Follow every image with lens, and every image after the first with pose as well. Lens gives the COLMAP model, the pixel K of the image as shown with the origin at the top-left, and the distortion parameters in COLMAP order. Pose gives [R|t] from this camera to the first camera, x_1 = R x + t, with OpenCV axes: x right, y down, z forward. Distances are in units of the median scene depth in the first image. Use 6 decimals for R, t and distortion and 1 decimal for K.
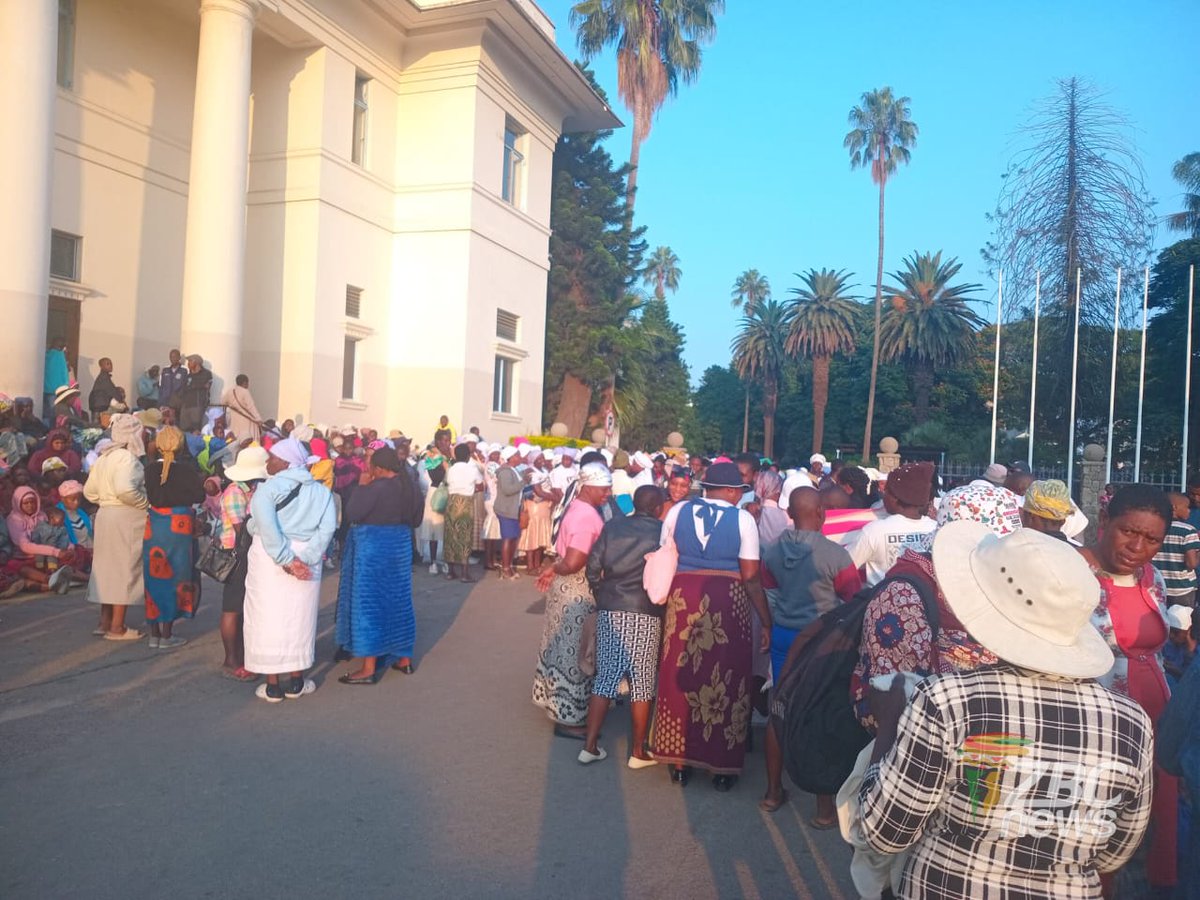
lens RADIAL K [[926.4, 0, 615.2], [0, 926.4, 451.8], [0, 0, 1]] dist [0.028080, -0.000143]
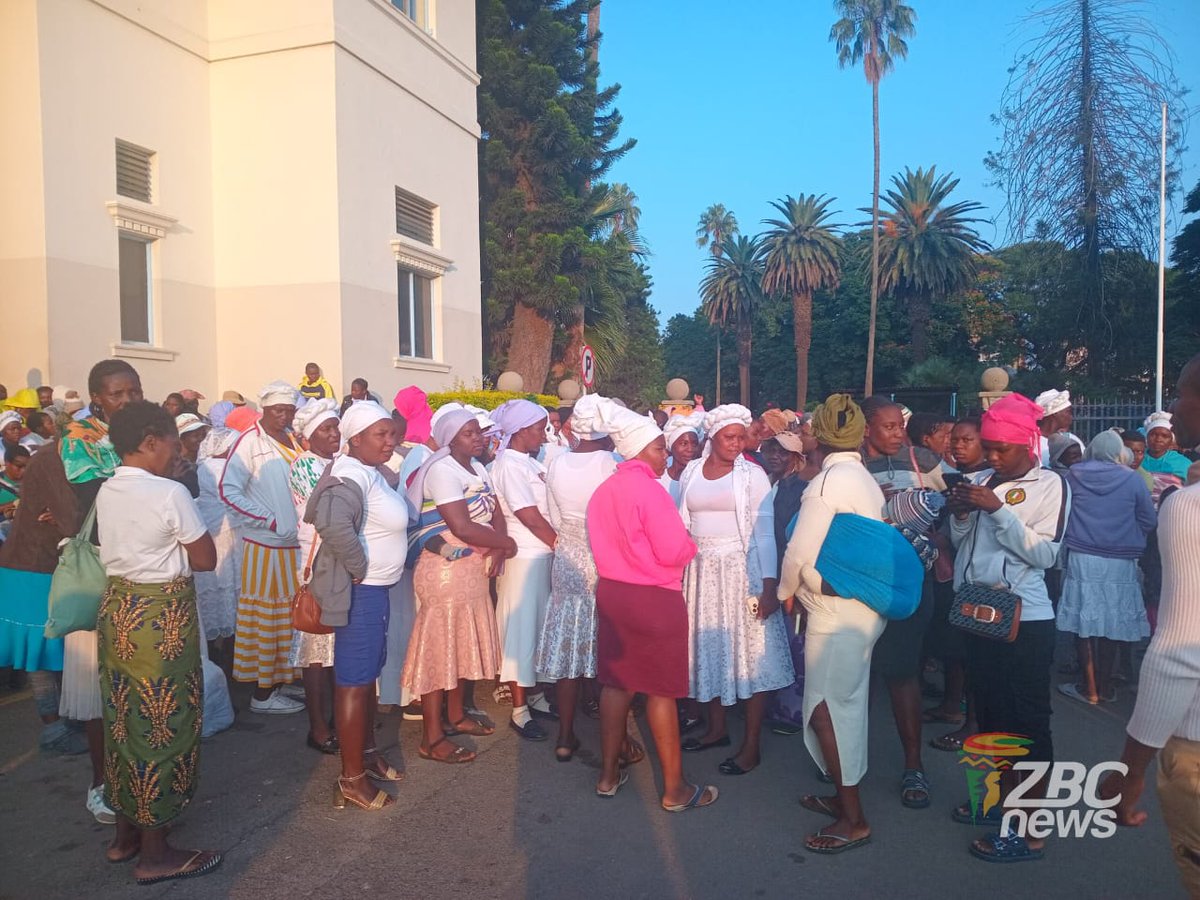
lens RADIAL K [[899.8, 0, 604.5], [0, 899.8, 454.2], [0, 0, 1]] dist [0.075183, -0.133154]
pose [[0.997999, -0.054828, 0.031509, -0.006196], [0.053300, 0.997451, 0.047449, 0.000354], [-0.034030, -0.045674, 0.998377, 0.136272]]
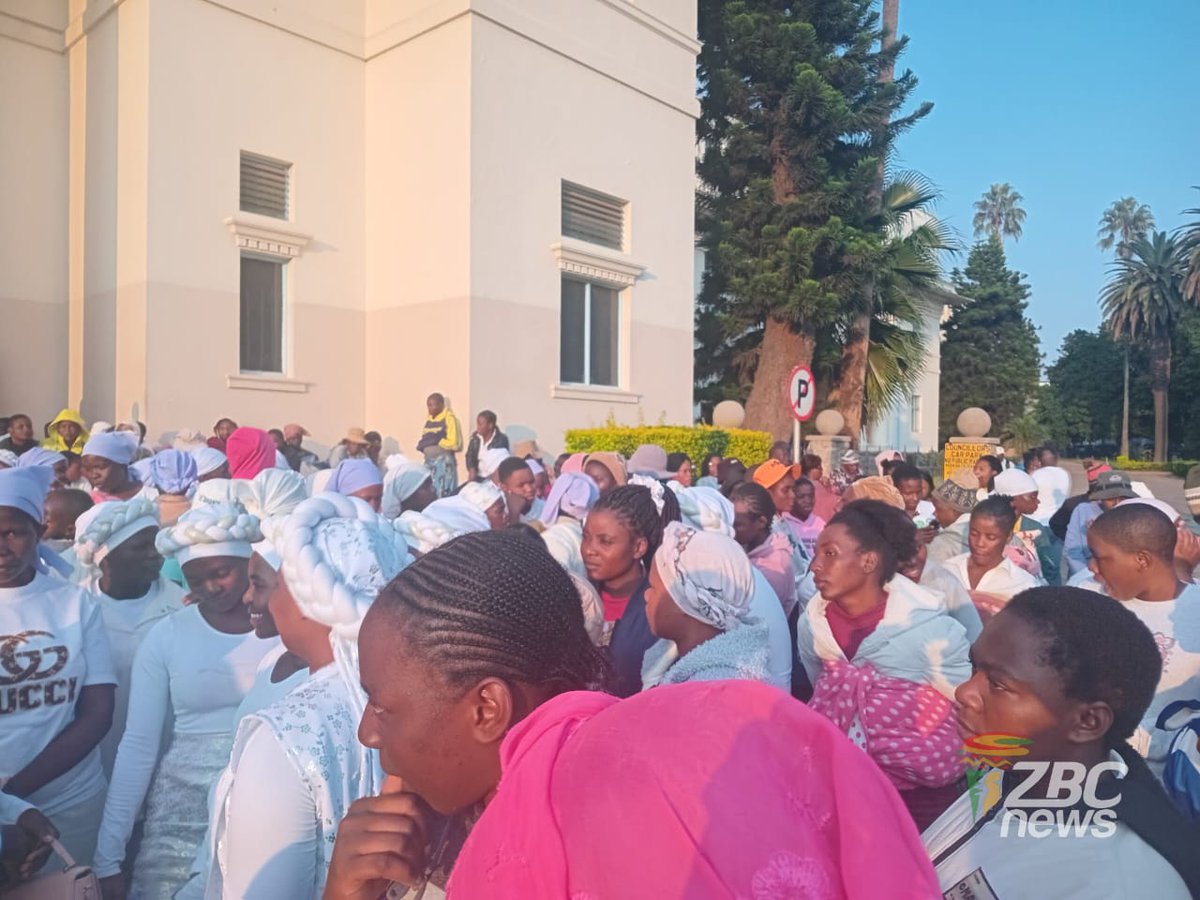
lens RADIAL K [[899.8, 0, 604.5], [0, 899.8, 454.2], [0, 0, 1]] dist [0.075183, -0.133154]
pose [[0.927520, -0.034779, -0.372152, 0.026194], [0.036775, 0.999322, -0.001737, -0.000836], [0.371960, -0.012075, 0.928170, 0.191663]]
